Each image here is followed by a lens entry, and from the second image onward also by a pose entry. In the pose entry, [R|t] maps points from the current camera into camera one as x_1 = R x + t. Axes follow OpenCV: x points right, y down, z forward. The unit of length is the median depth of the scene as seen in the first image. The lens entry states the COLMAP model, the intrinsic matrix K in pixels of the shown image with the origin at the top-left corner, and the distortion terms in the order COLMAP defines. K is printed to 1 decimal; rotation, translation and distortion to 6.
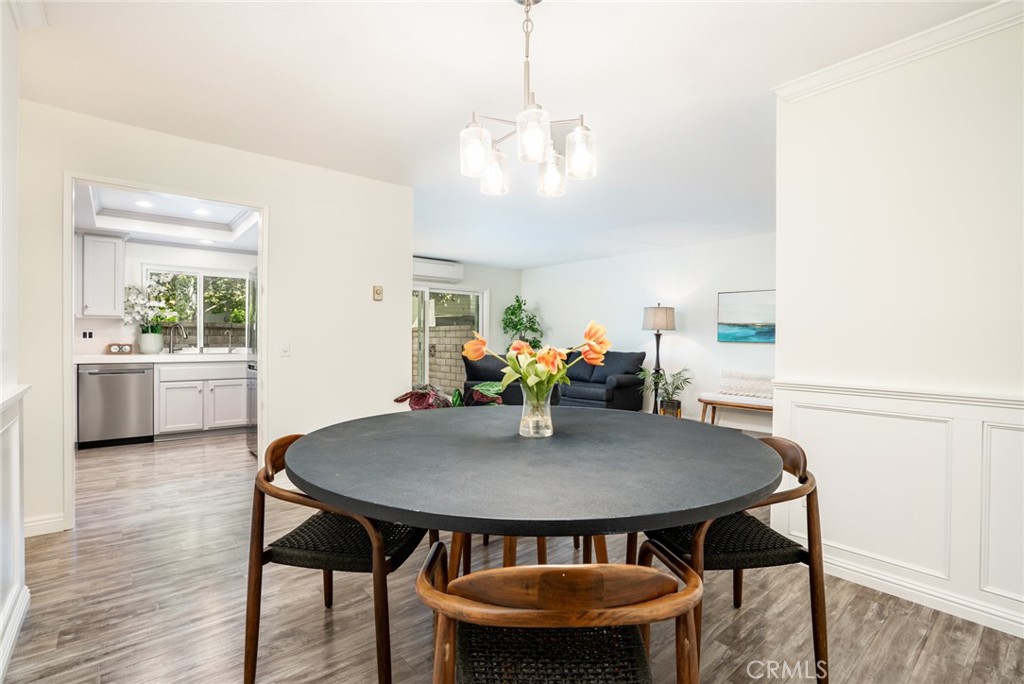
lens RADIAL K [[478.5, 0, 519.3], [0, 478.5, 339.6], [0, 0, 1]] dist [-0.039136, 0.008900]
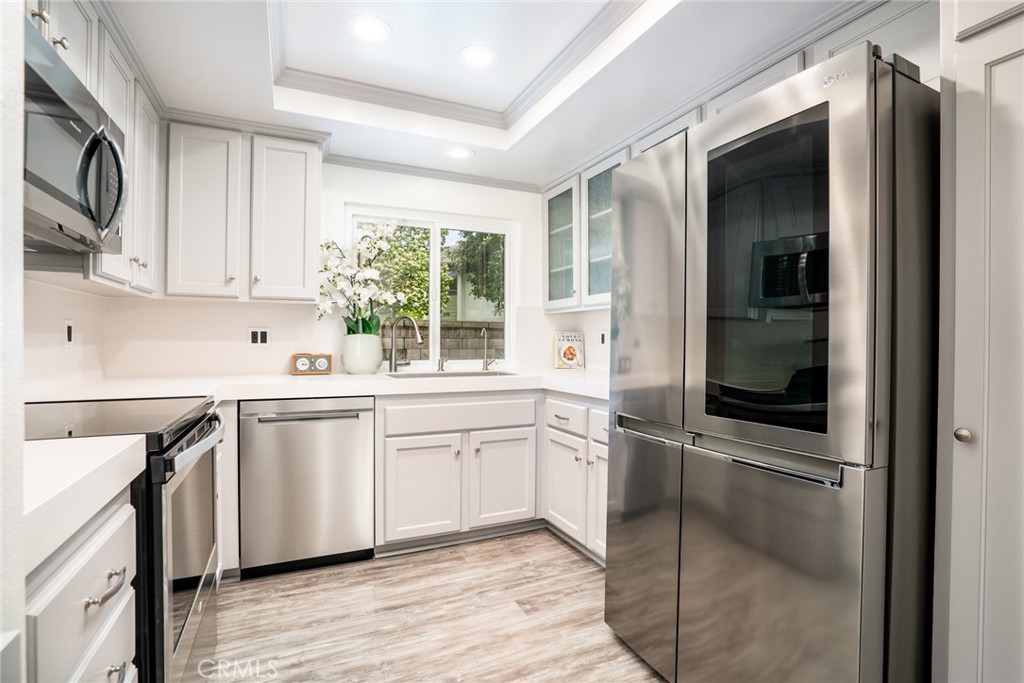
lens RADIAL K [[478.5, 0, 510.3], [0, 478.5, 336.7], [0, 0, 1]] dist [-0.039136, 0.008900]
pose [[0.961286, -0.001526, -0.275549, -0.493148], [-0.000765, 0.999966, -0.008208, -0.006131], [0.275552, 0.008101, 0.961252, 0.548776]]
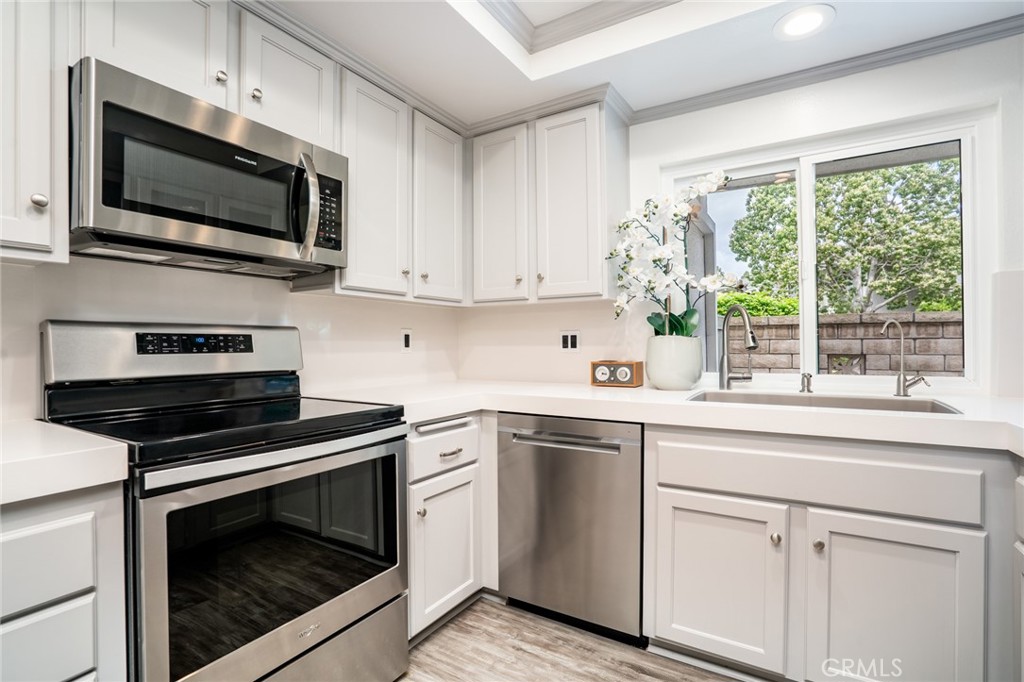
lens RADIAL K [[478.5, 0, 517.2], [0, 478.5, 342.7], [0, 0, 1]] dist [-0.039136, 0.008900]
pose [[0.307740, -0.009795, -0.951420, -0.463681], [0.007494, 0.999941, -0.007871, -0.005195], [0.951441, -0.004707, 0.307796, 0.775021]]
